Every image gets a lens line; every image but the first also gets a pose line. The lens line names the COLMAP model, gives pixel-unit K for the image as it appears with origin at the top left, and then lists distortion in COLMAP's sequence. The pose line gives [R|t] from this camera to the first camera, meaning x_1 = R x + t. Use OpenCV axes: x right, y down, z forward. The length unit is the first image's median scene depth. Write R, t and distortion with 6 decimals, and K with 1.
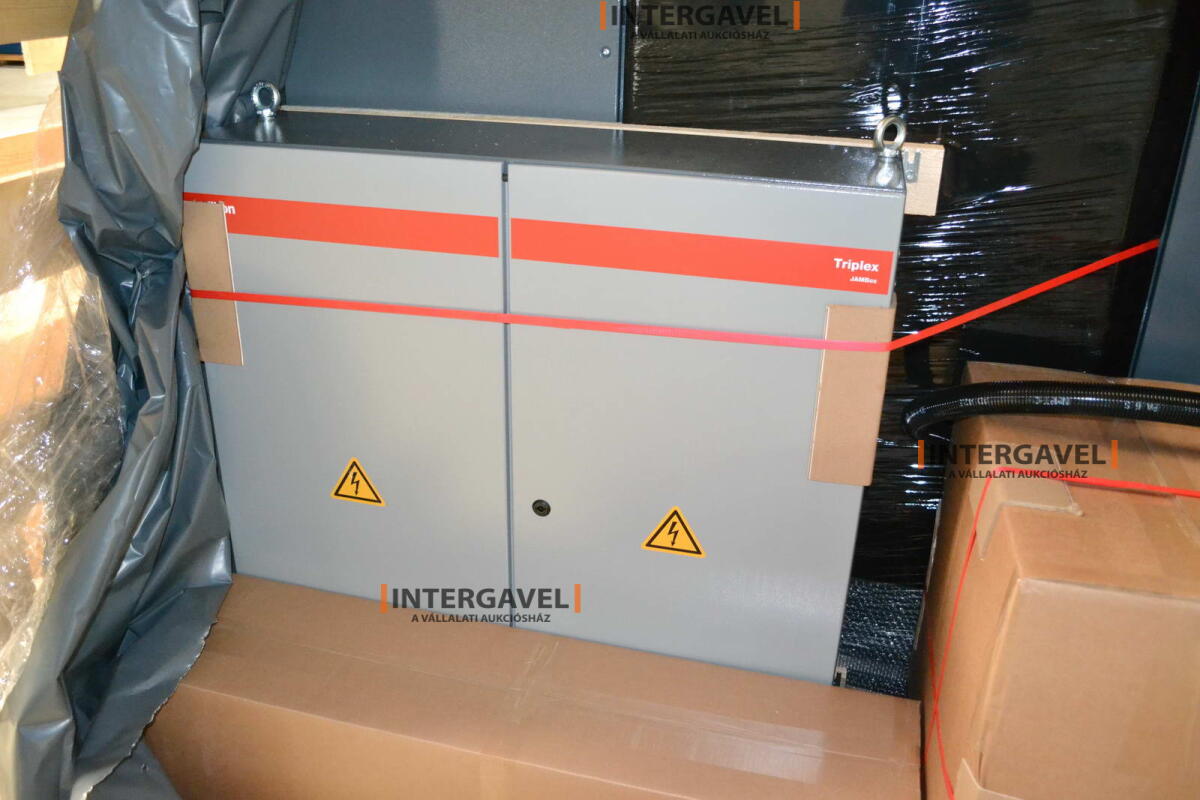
lens RADIAL K [[1023.7, 0, 624.9], [0, 1023.7, 449.2], [0, 0, 1]] dist [-0.046511, -0.001719]
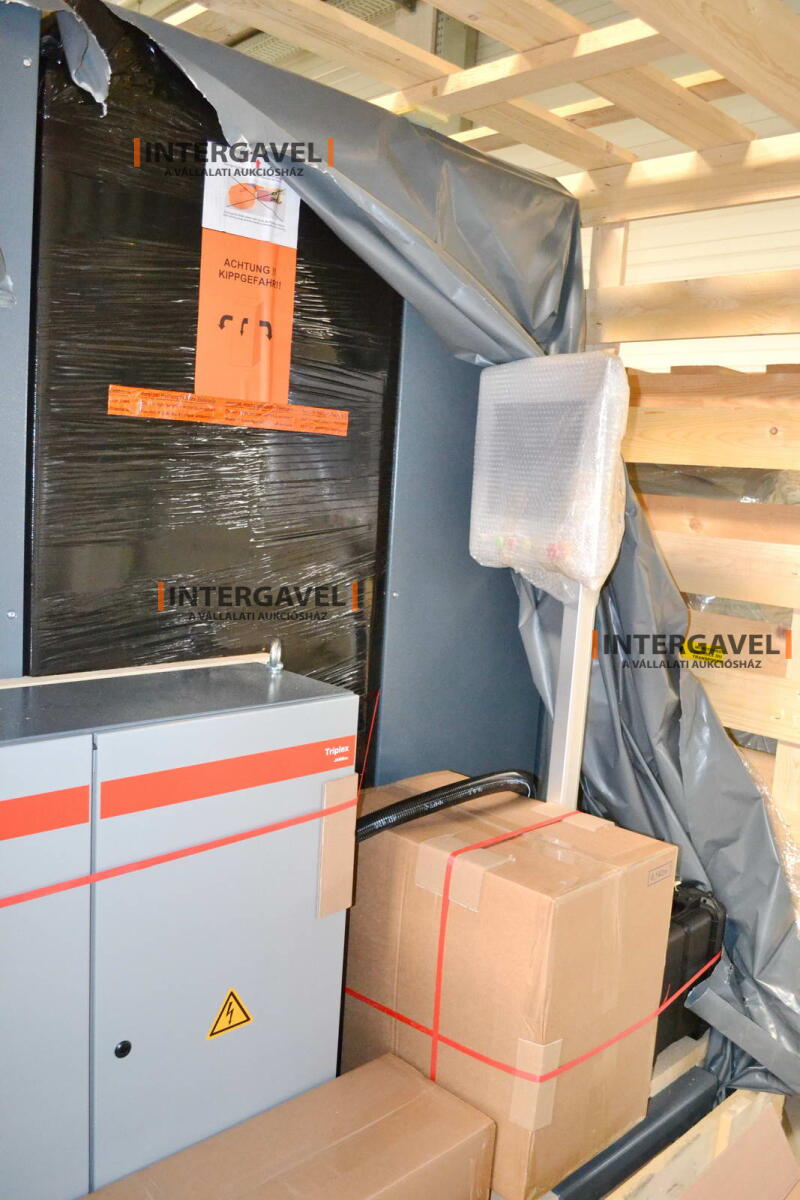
lens RADIAL K [[1026.1, 0, 399.8], [0, 1026.1, 622.5], [0, 0, 1]] dist [-0.087303, 0.003875]
pose [[0.491248, -0.119825, 0.862738, -0.812527], [0.325463, 0.944000, -0.054209, -0.214711], [-0.807929, 0.307419, 0.502737, 0.158268]]
